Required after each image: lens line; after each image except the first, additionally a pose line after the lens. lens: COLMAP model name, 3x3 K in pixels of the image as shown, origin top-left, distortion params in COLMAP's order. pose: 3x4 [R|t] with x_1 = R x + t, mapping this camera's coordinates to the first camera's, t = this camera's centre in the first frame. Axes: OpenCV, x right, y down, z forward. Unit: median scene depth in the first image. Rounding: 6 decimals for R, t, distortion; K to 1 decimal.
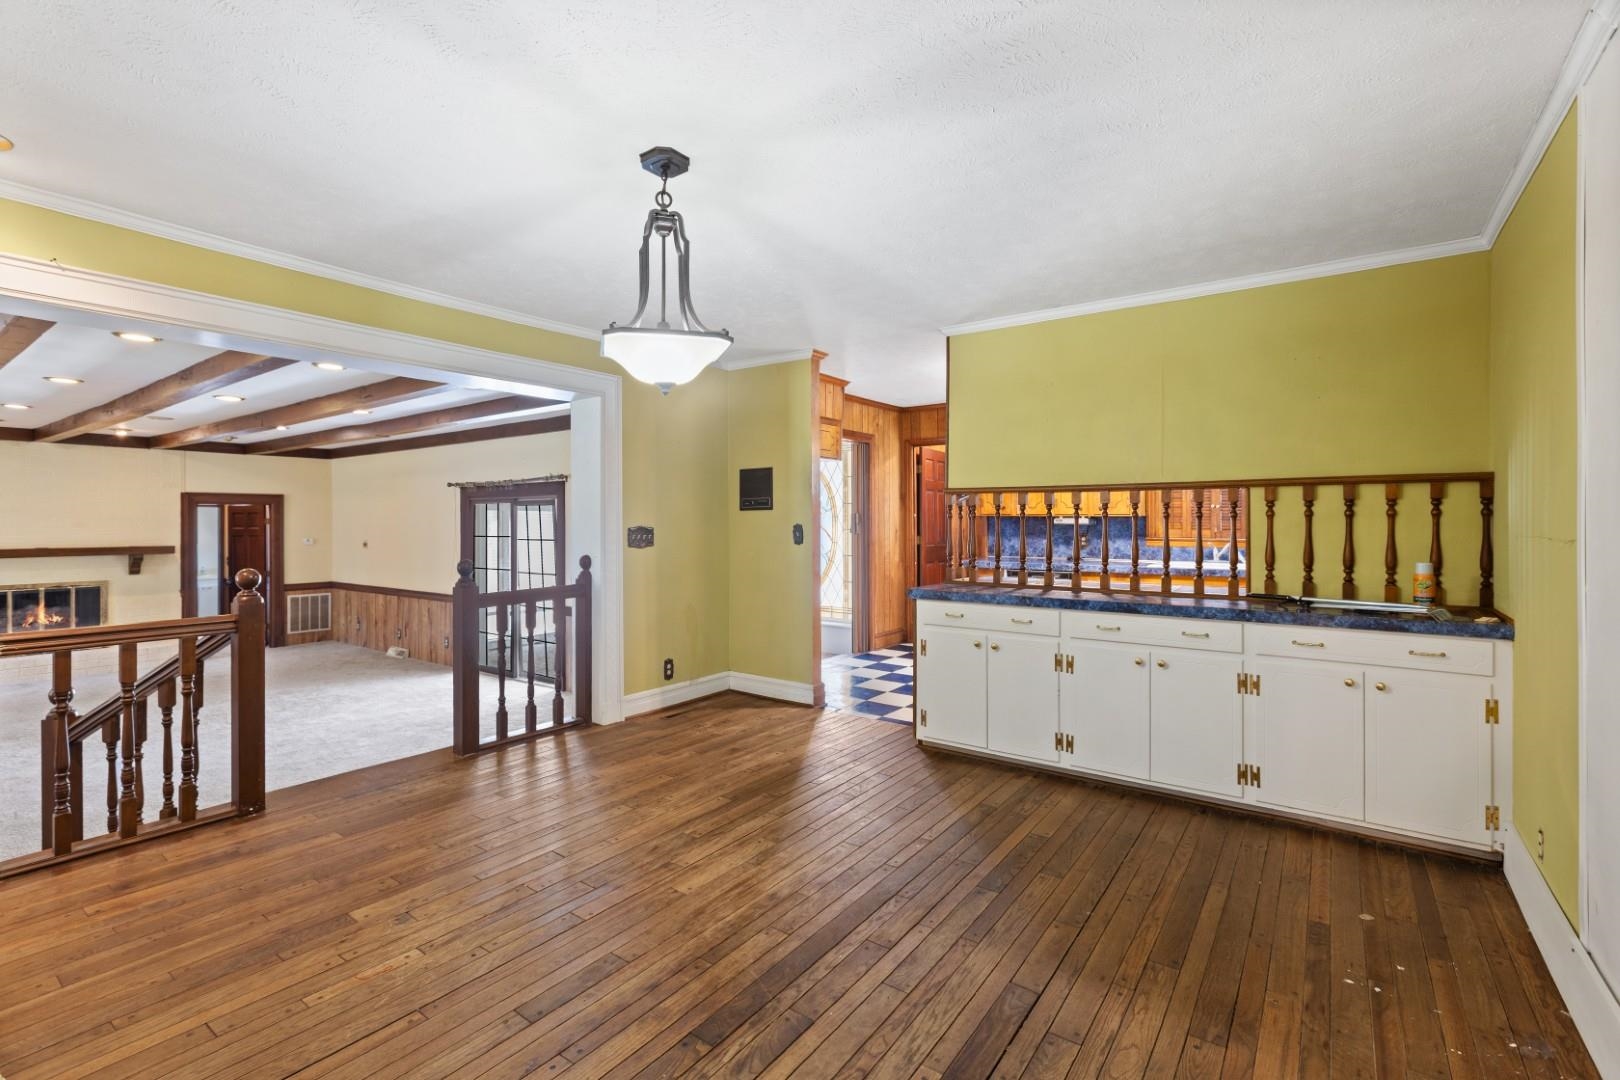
lens RADIAL K [[731.0, 0, 805.9], [0, 731.0, 528.5], [0, 0, 1]] dist [0.003661, -0.000033]
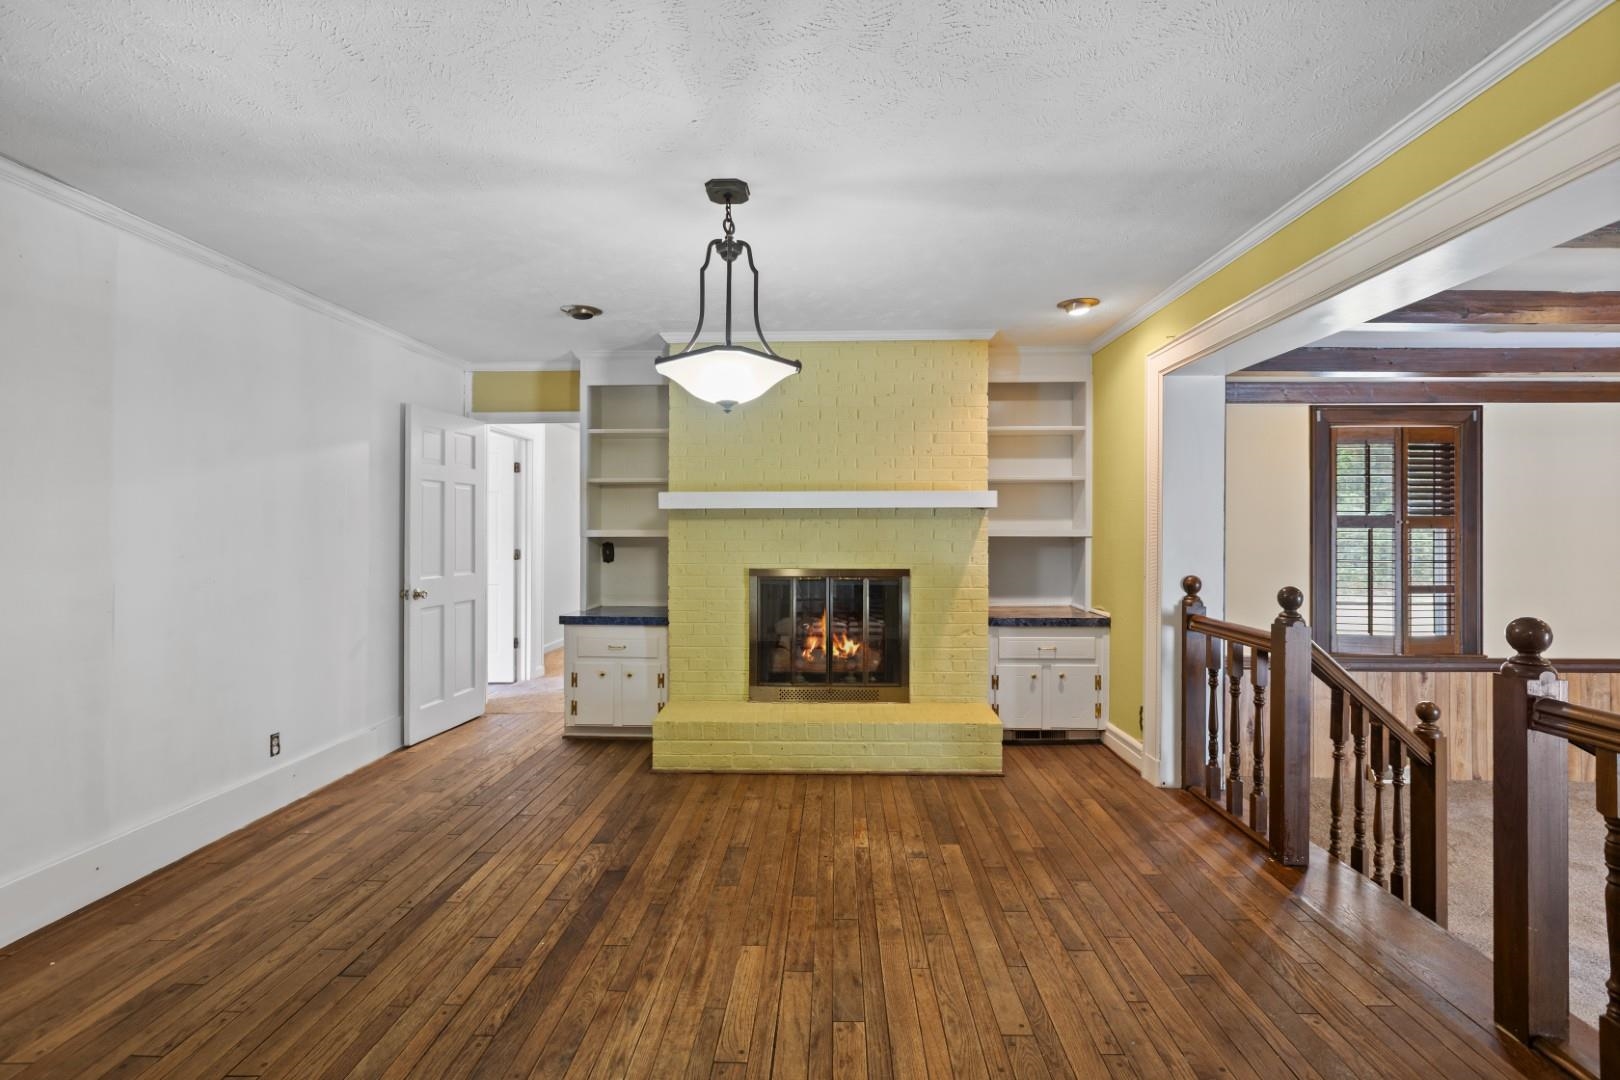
lens RADIAL K [[731.0, 0, 808.5], [0, 731.0, 530.3], [0, 0, 1]] dist [0.003661, -0.000033]
pose [[-0.831340, 0.000200, -0.555764, 0.283444], [-0.005140, 0.999954, 0.008048, -0.022206], [0.555740, 0.009547, -0.831301, 1.872376]]
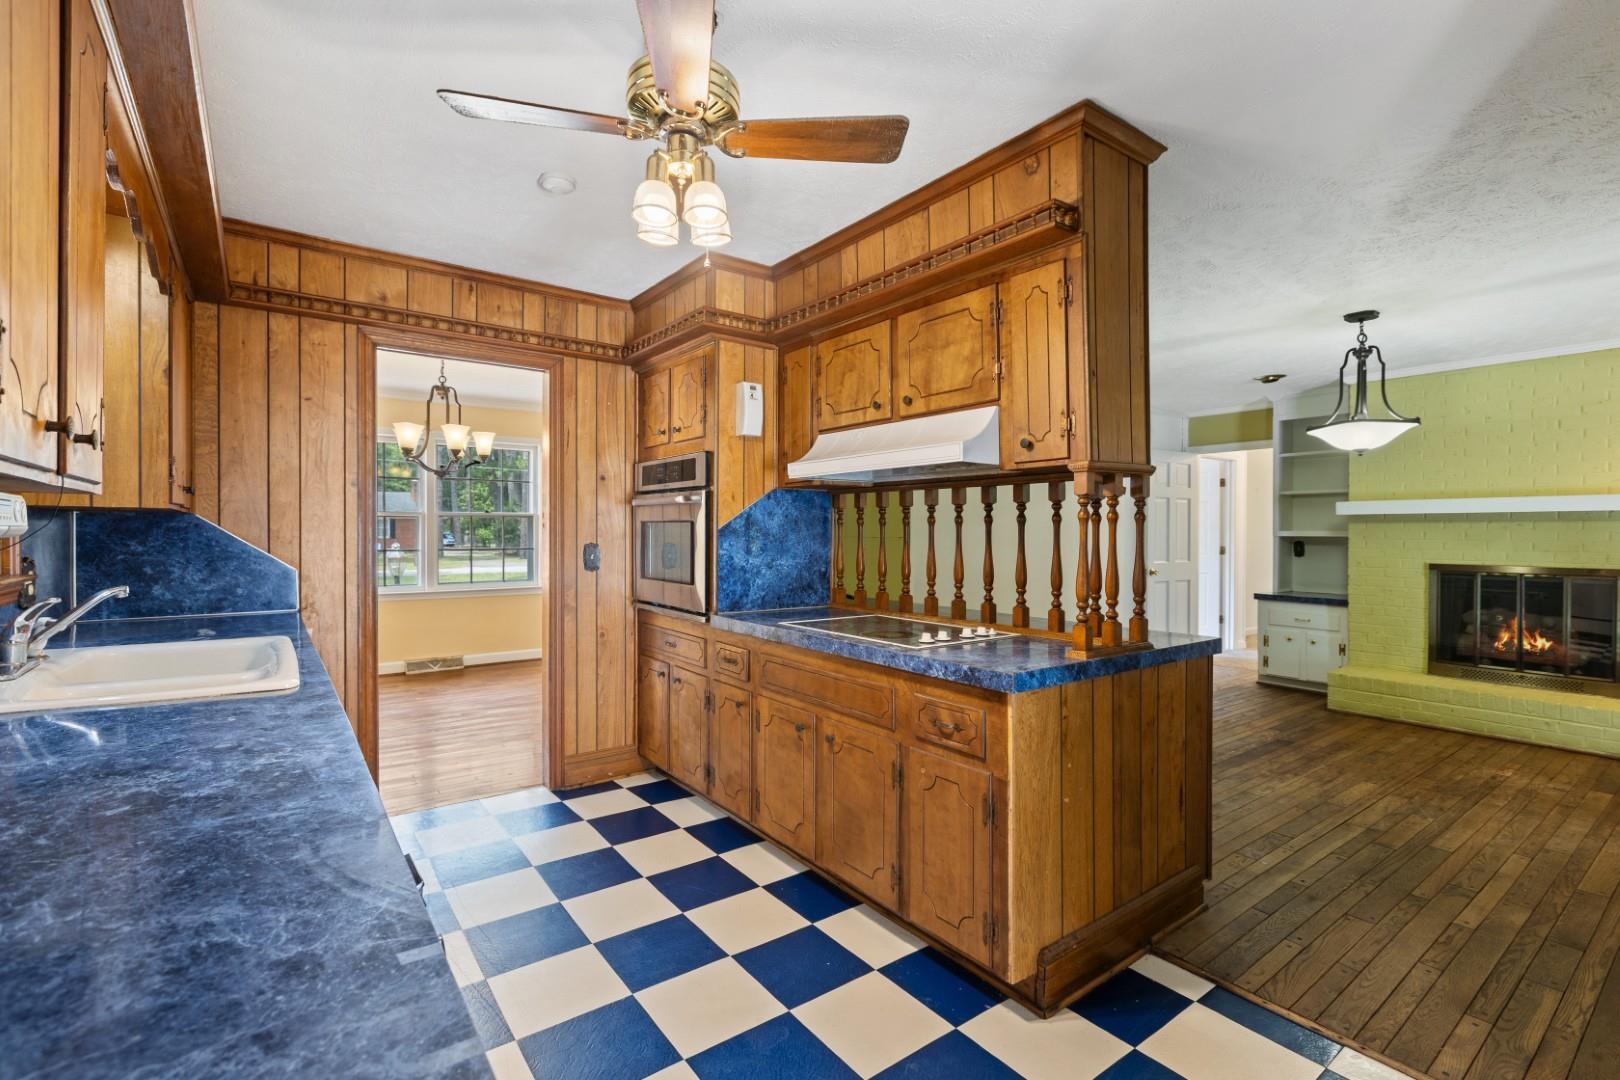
lens RADIAL K [[731.0, 0, 813.7], [0, 731.0, 525.9], [0, 0, 1]] dist [0.003661, -0.000033]
pose [[-0.954335, -0.004580, 0.298705, 0.483550], [-0.004206, 0.999989, 0.001895, -0.020288], [-0.298710, 0.000552, -0.954344, 2.883701]]
